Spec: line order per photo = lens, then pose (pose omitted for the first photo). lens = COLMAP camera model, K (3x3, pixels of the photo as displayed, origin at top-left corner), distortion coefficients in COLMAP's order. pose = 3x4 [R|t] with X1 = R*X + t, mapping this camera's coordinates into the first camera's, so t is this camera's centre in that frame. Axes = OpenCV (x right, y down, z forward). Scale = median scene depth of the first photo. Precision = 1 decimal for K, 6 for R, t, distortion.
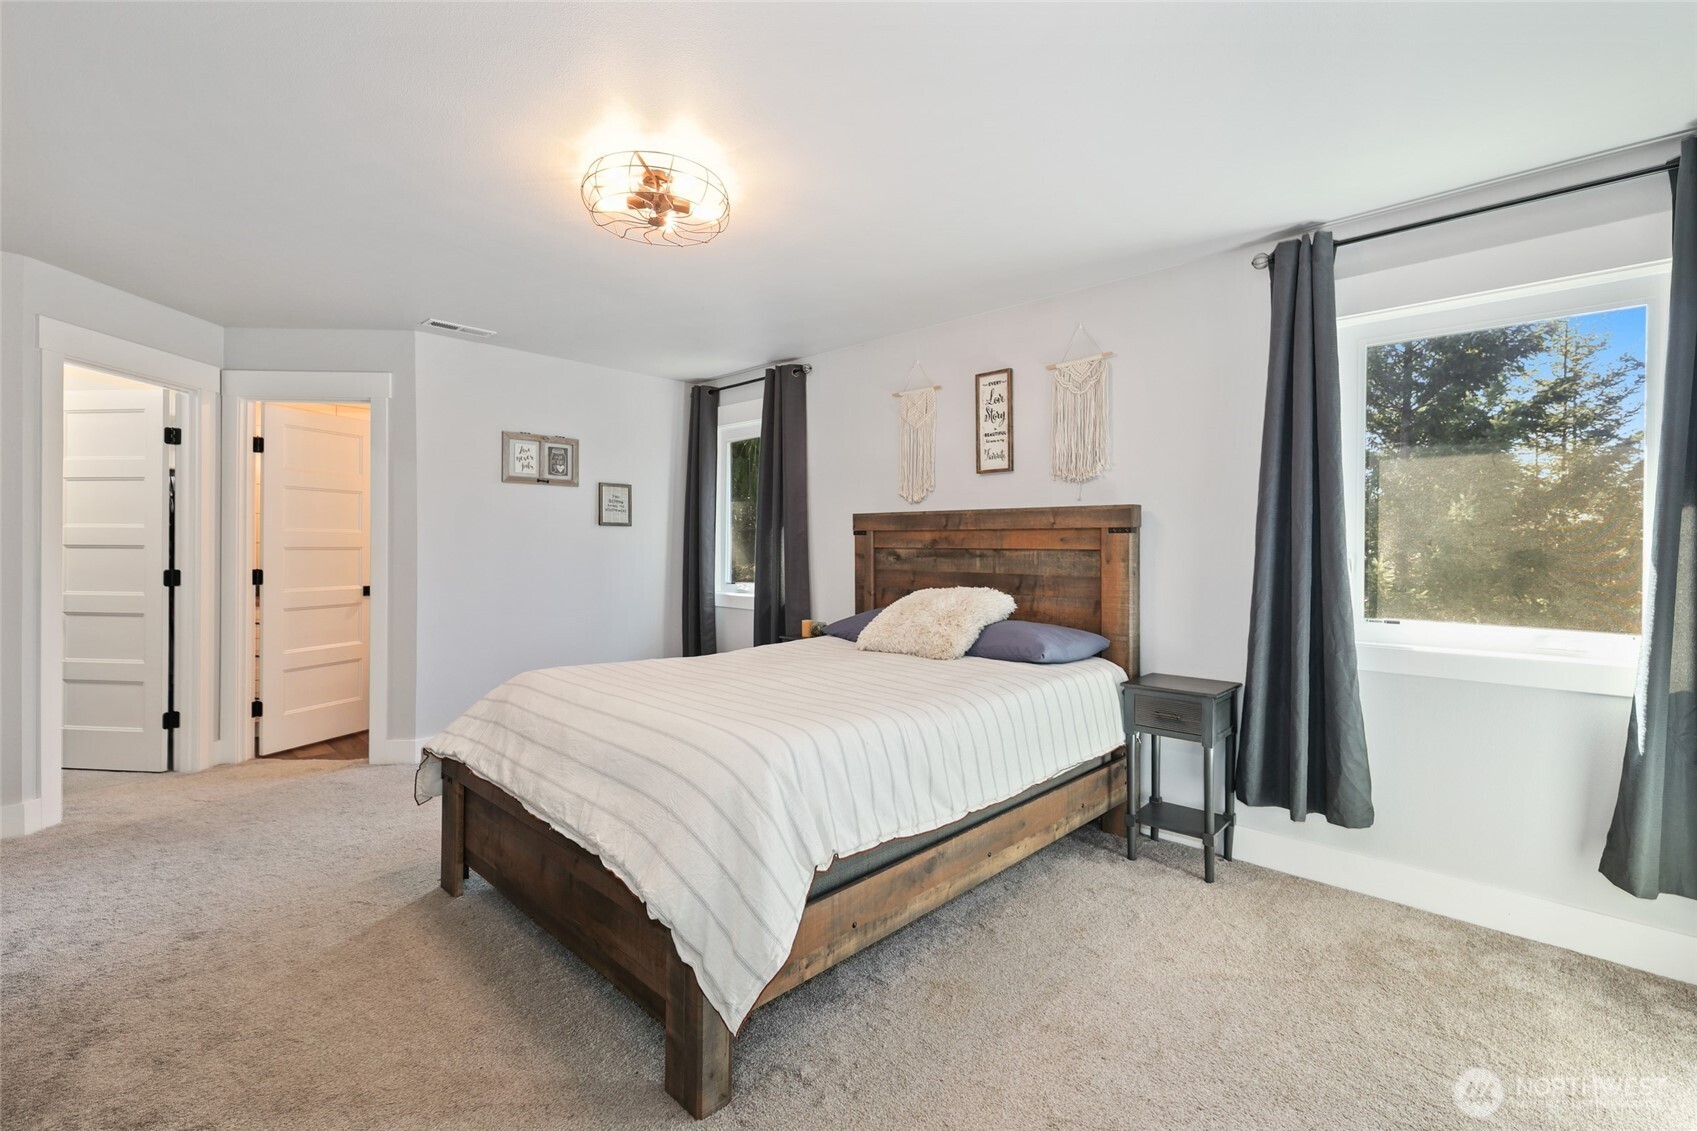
lens RADIAL K [[746.8, 0, 866.4], [0, 746.8, 555.8], [0, 0, 1]] dist [0.004372, 0.000196]
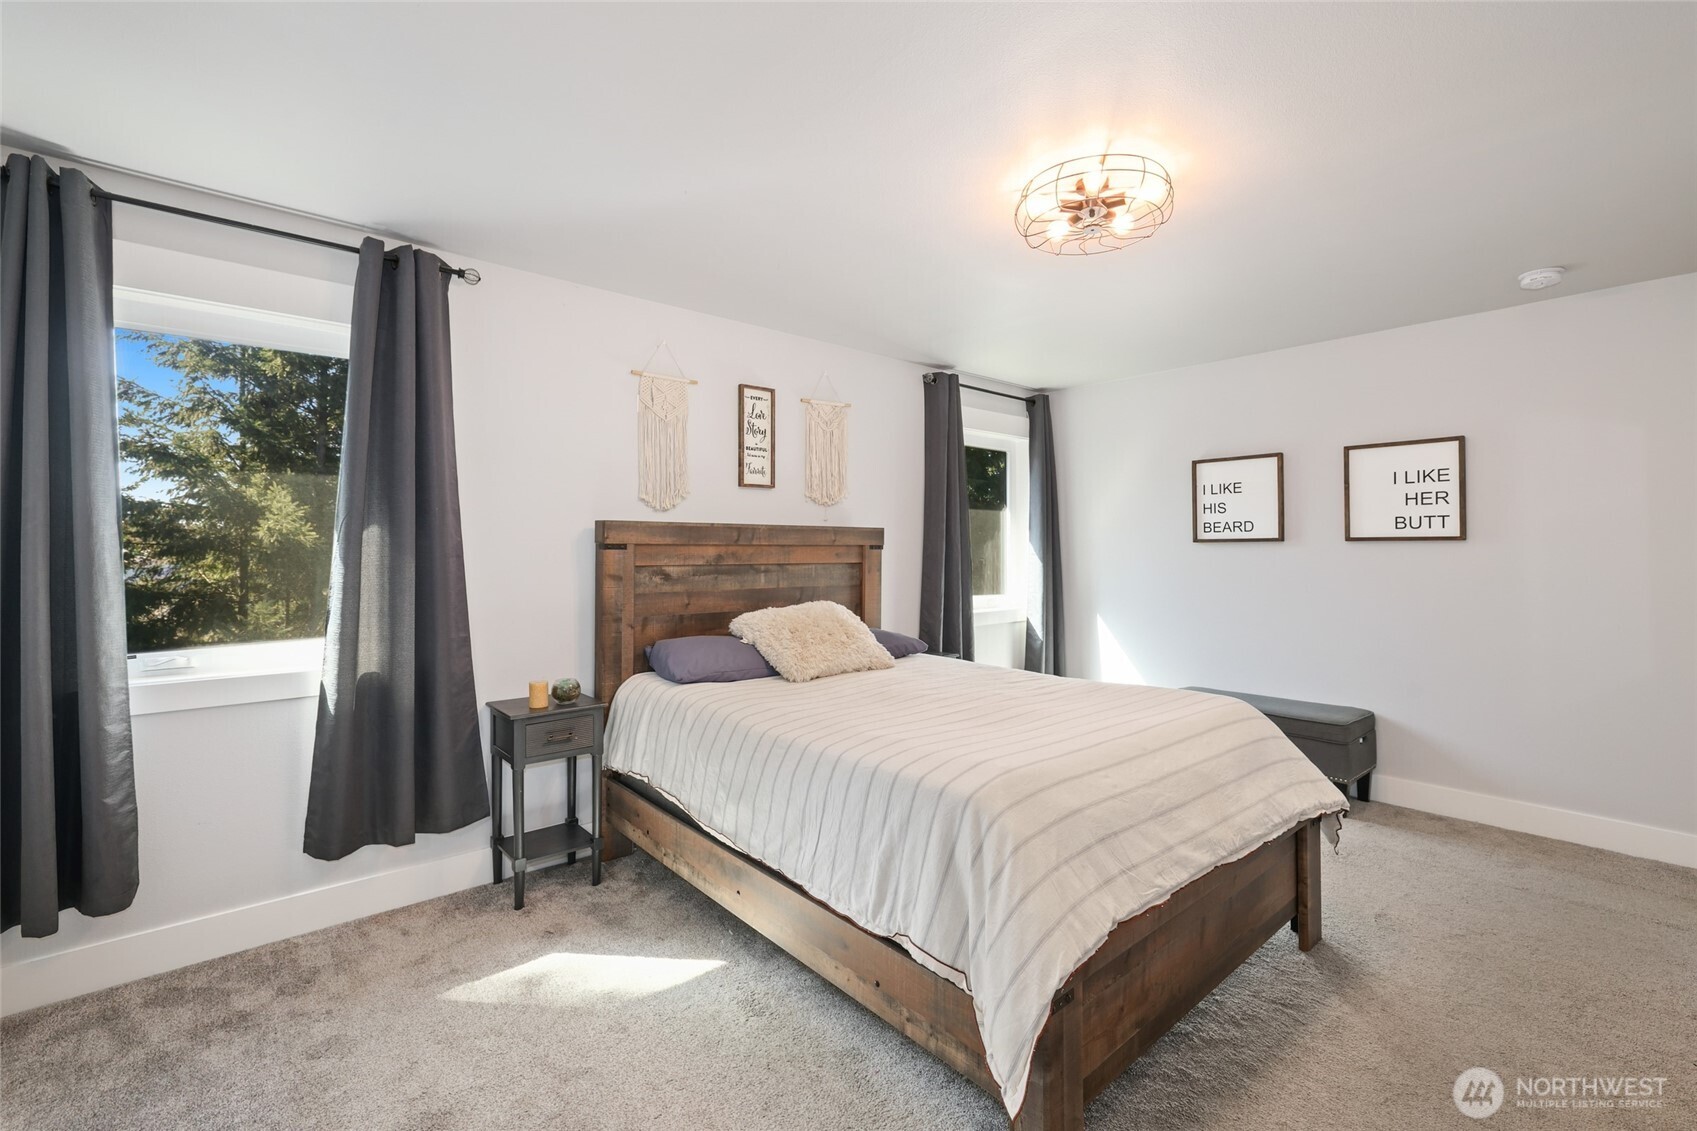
lens RADIAL K [[729.8, 0, 844.6], [0, 729.8, 553.7], [0, 0, 1]] dist [0.000760, 0.000604]
pose [[0.113428, -0.005722, 0.993530, -0.785517], [0.019224, 0.999809, 0.003563, -0.024269], [-0.993360, 0.018696, 0.113517, 0.775489]]
